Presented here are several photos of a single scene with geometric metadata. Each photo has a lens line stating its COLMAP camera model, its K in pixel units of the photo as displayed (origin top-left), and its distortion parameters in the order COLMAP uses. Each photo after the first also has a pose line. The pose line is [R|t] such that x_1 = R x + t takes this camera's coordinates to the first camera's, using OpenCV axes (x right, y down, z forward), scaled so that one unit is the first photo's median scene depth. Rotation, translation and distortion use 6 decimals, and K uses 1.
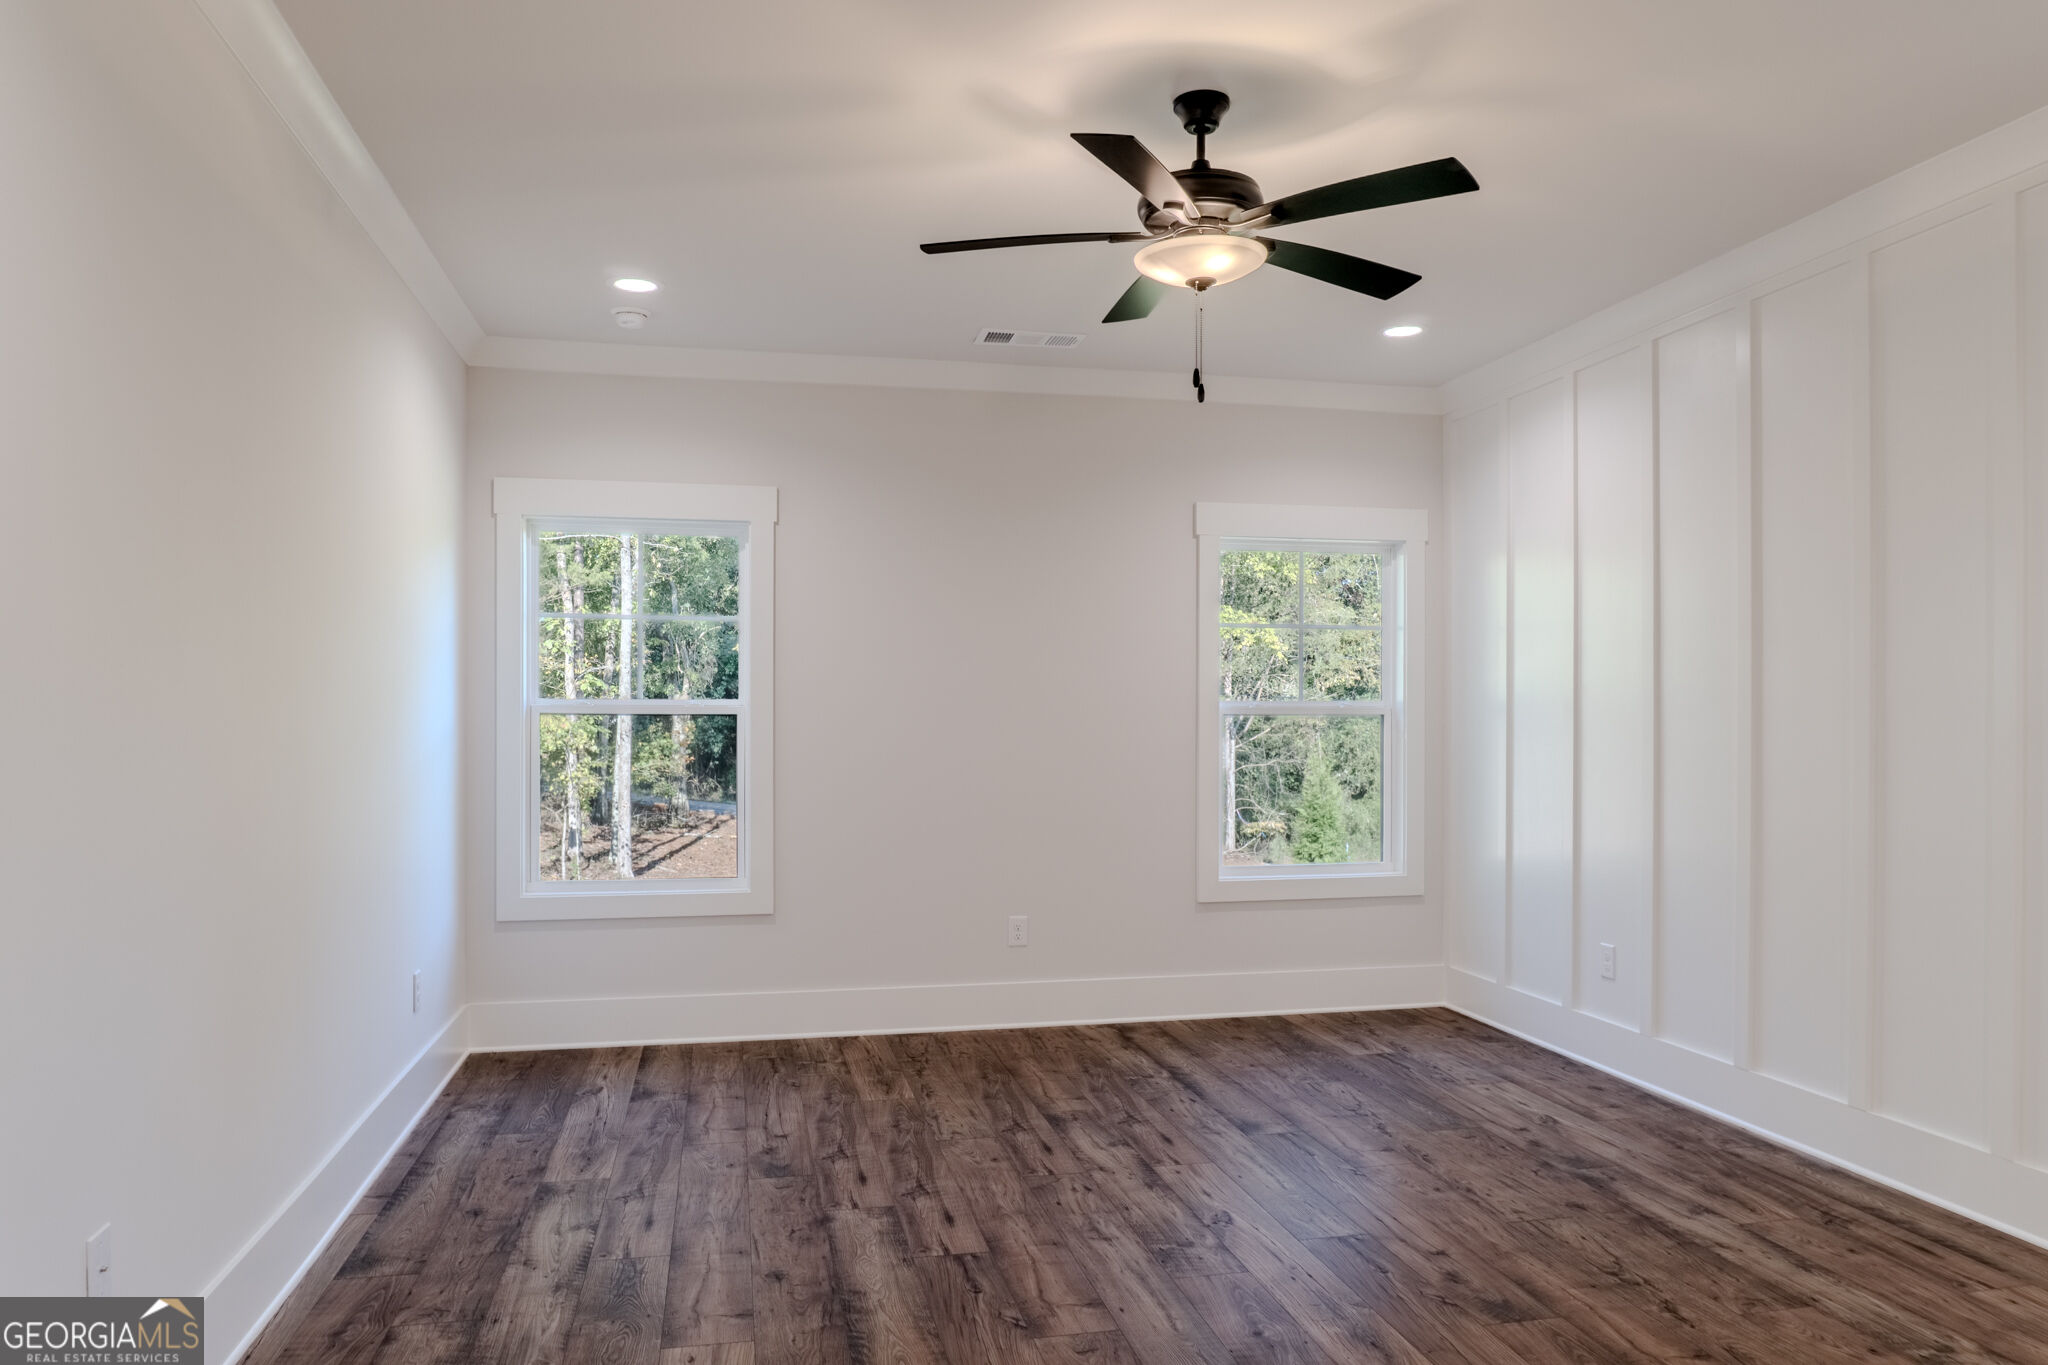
lens RADIAL K [[1384.2, 0, 1037.7], [0, 1384.2, 702.4], [0, 0, 1]] dist [-0.019148, -0.007740]
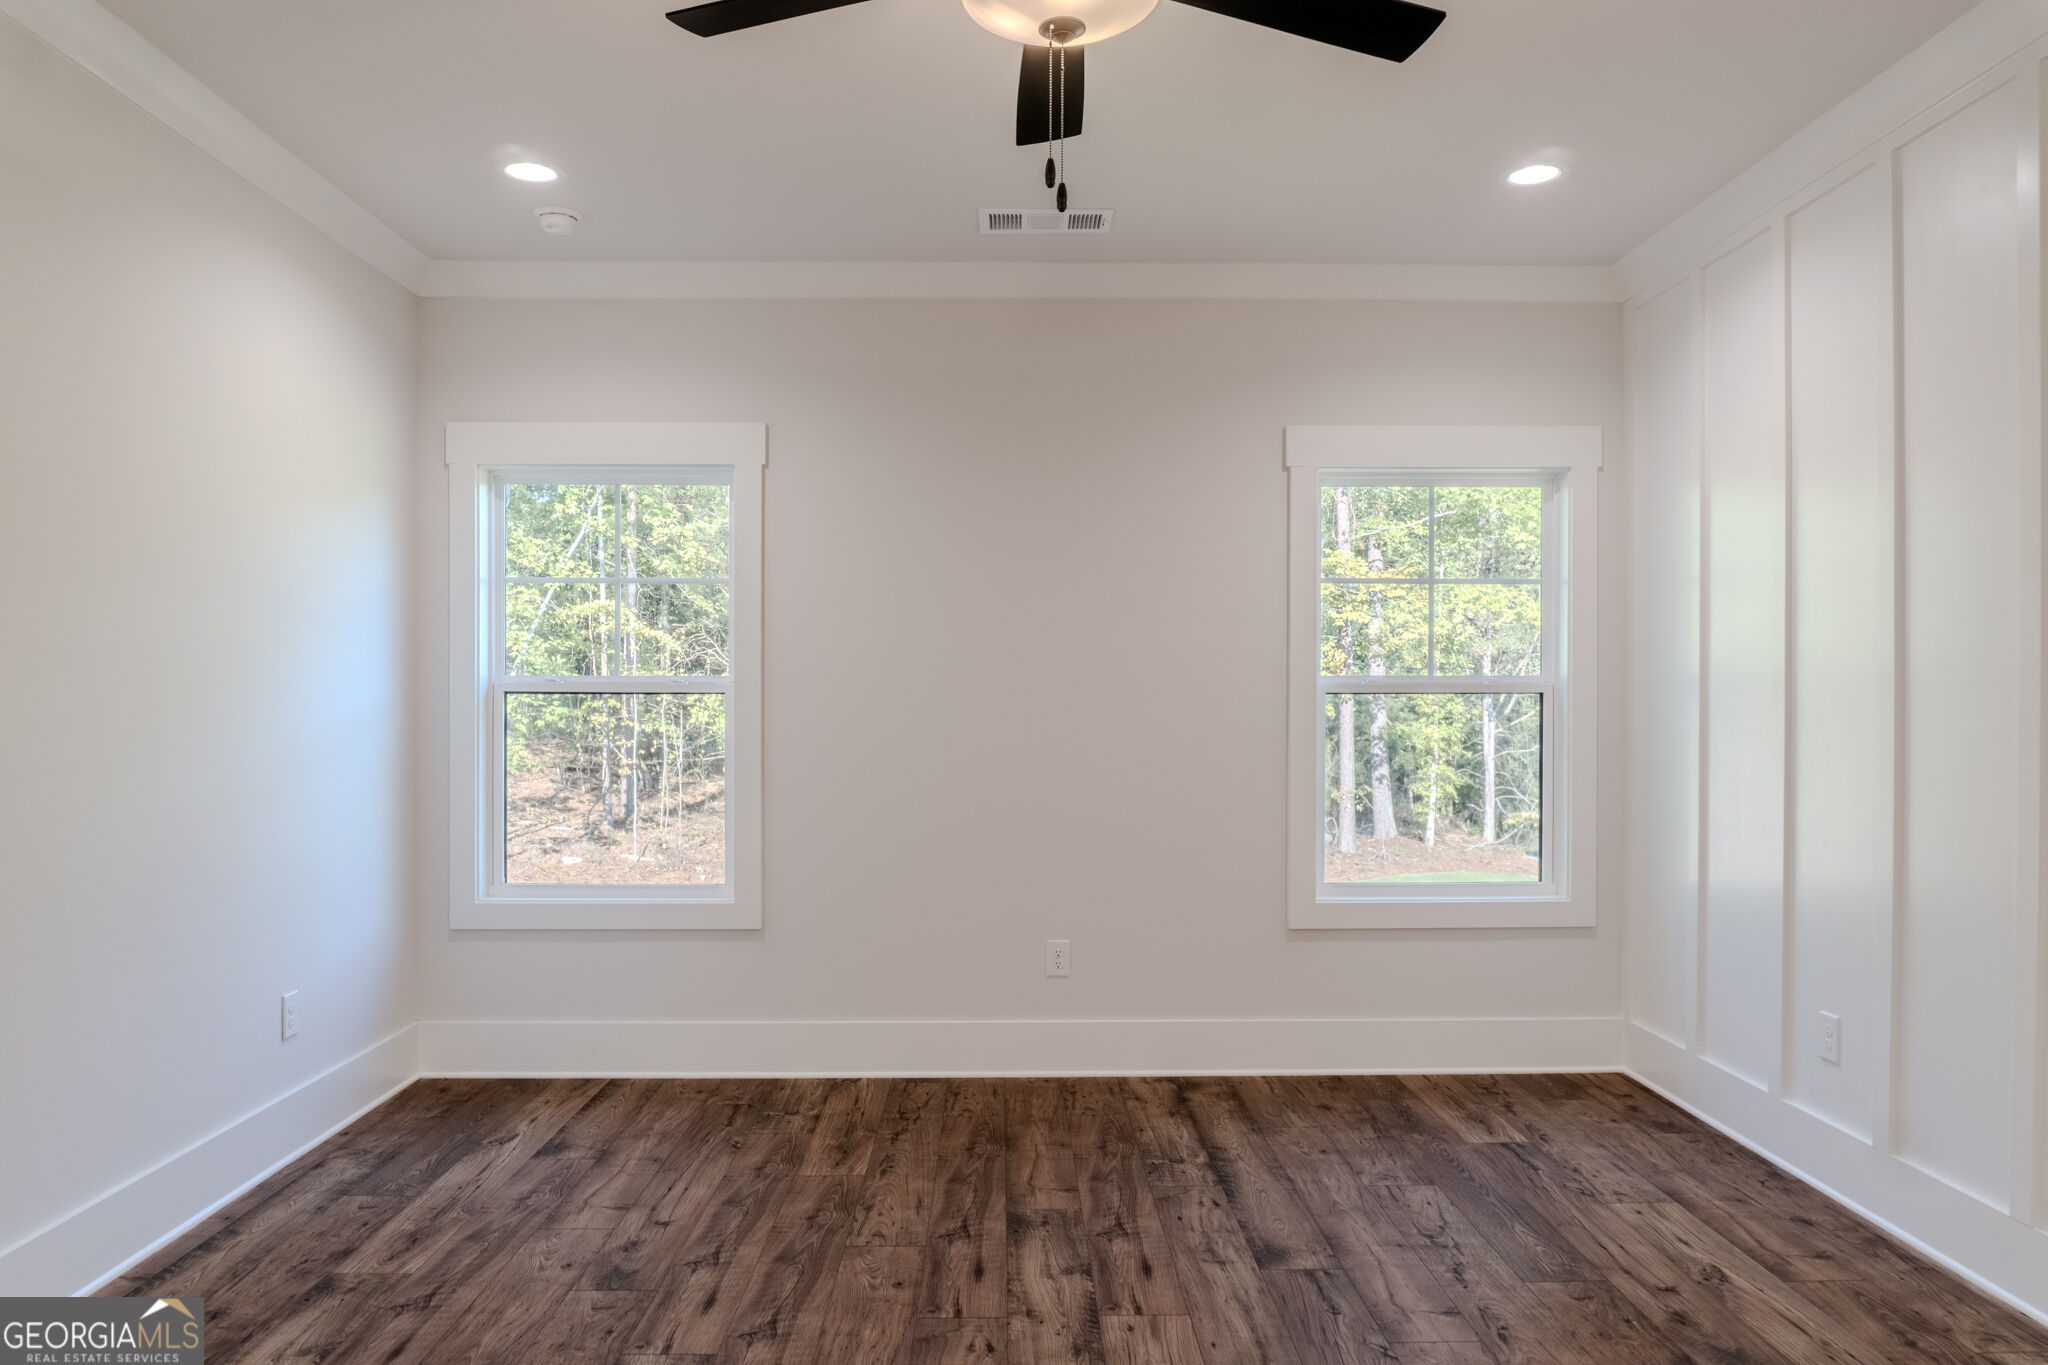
lens RADIAL K [[1384.2, 0, 1025.3], [0, 1384.2, 695.7], [0, 0, 1]] dist [-0.019148, -0.007740]
pose [[0.980193, -0.000862, -0.198045, 0.157780], [0.002373, 0.999970, 0.007392, 0.005482], [0.198033, -0.007716, 0.980165, 0.242033]]
